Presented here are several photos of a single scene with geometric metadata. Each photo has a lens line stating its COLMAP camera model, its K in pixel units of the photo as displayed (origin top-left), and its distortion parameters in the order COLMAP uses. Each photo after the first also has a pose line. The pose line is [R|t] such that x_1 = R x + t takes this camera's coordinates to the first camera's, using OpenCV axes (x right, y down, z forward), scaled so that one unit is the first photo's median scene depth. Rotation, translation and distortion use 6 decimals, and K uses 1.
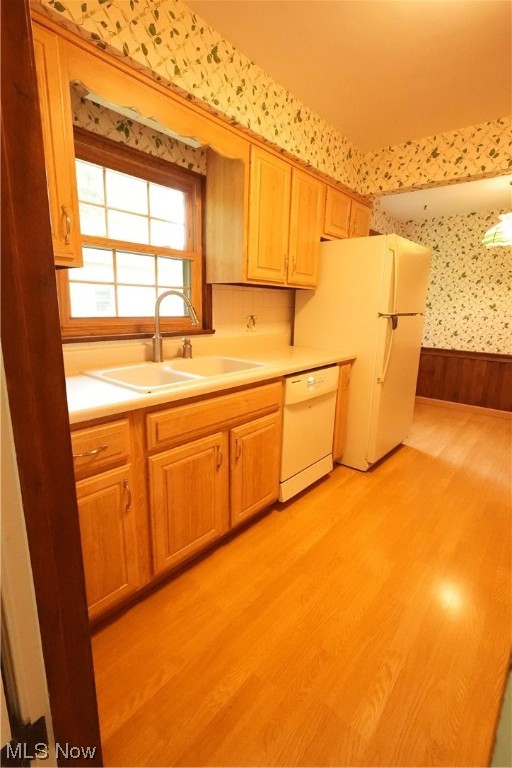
lens RADIAL K [[356.0, 0, 259.0], [0, 356.0, 382.4], [0, 0, 1]] dist [-0.001786, 0.000321]
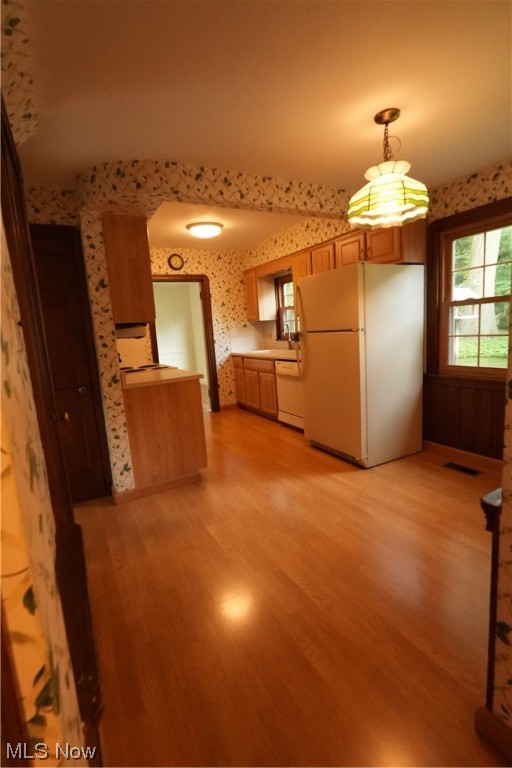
lens RADIAL K [[356.0, 0, 257.1], [0, 356.0, 382.1], [0, 0, 1]] dist [-0.001786, 0.000321]
pose [[-0.367190, 0.140457, -0.919480, 2.003380], [-0.142805, 0.968300, 0.204944, -0.295263], [0.919118, 0.206560, -0.335492, 1.521059]]
